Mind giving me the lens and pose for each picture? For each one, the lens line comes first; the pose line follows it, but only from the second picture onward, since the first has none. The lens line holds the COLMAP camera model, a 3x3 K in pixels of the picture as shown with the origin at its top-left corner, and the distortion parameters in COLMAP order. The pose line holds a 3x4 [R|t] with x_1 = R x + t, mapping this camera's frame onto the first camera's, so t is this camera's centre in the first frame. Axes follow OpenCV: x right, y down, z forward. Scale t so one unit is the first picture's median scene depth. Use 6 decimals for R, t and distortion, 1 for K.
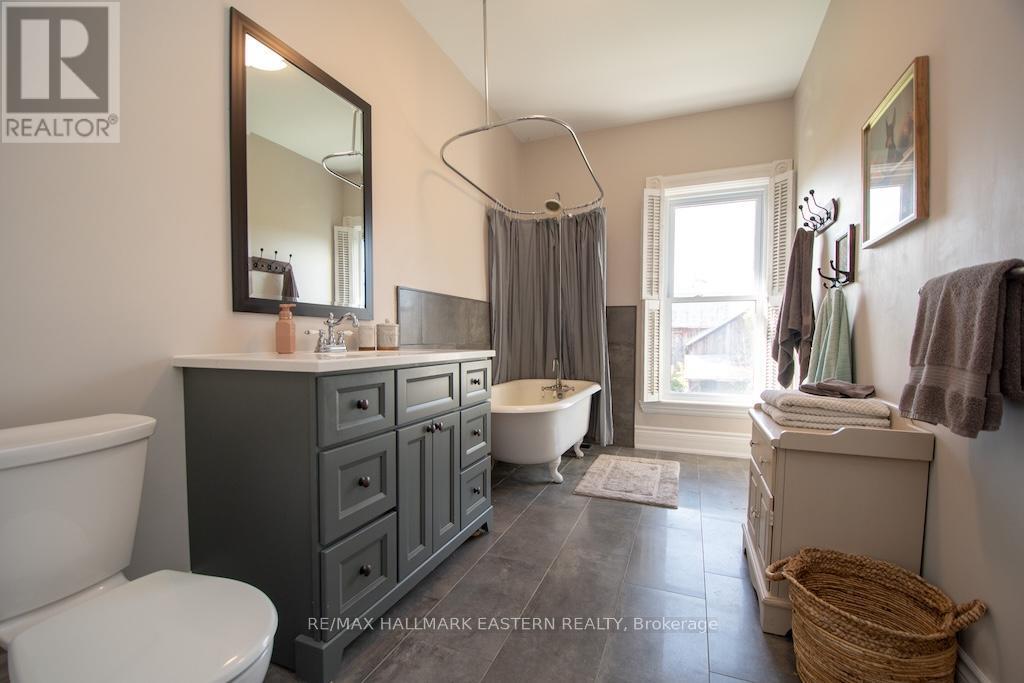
lens RADIAL K [[453.1, 0, 513.3], [0, 453.1, 358.8], [0, 0, 1]] dist [0.000340, -0.000232]
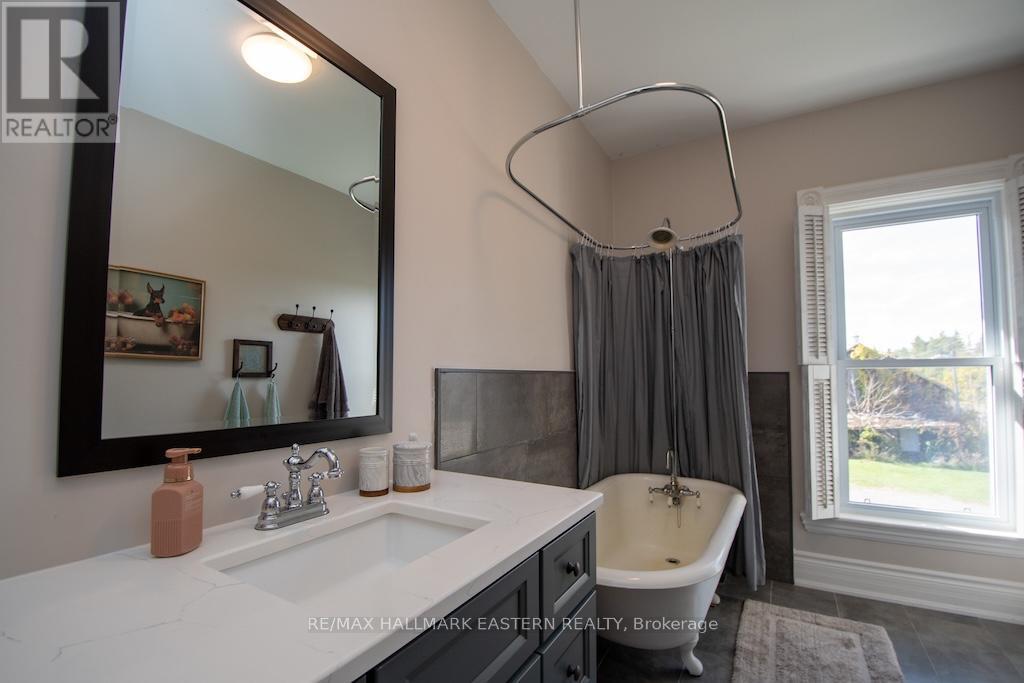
lens RADIAL K [[458.5, 0, 511.4], [0, 458.5, 353.7], [0, 0, 1]] dist [0.004021, -0.016849]
pose [[0.987748, -0.011210, -0.155652, -0.037309], [-0.003815, 0.995384, -0.095899, -0.081005], [0.156008, 0.095318, 0.983146, 0.264113]]
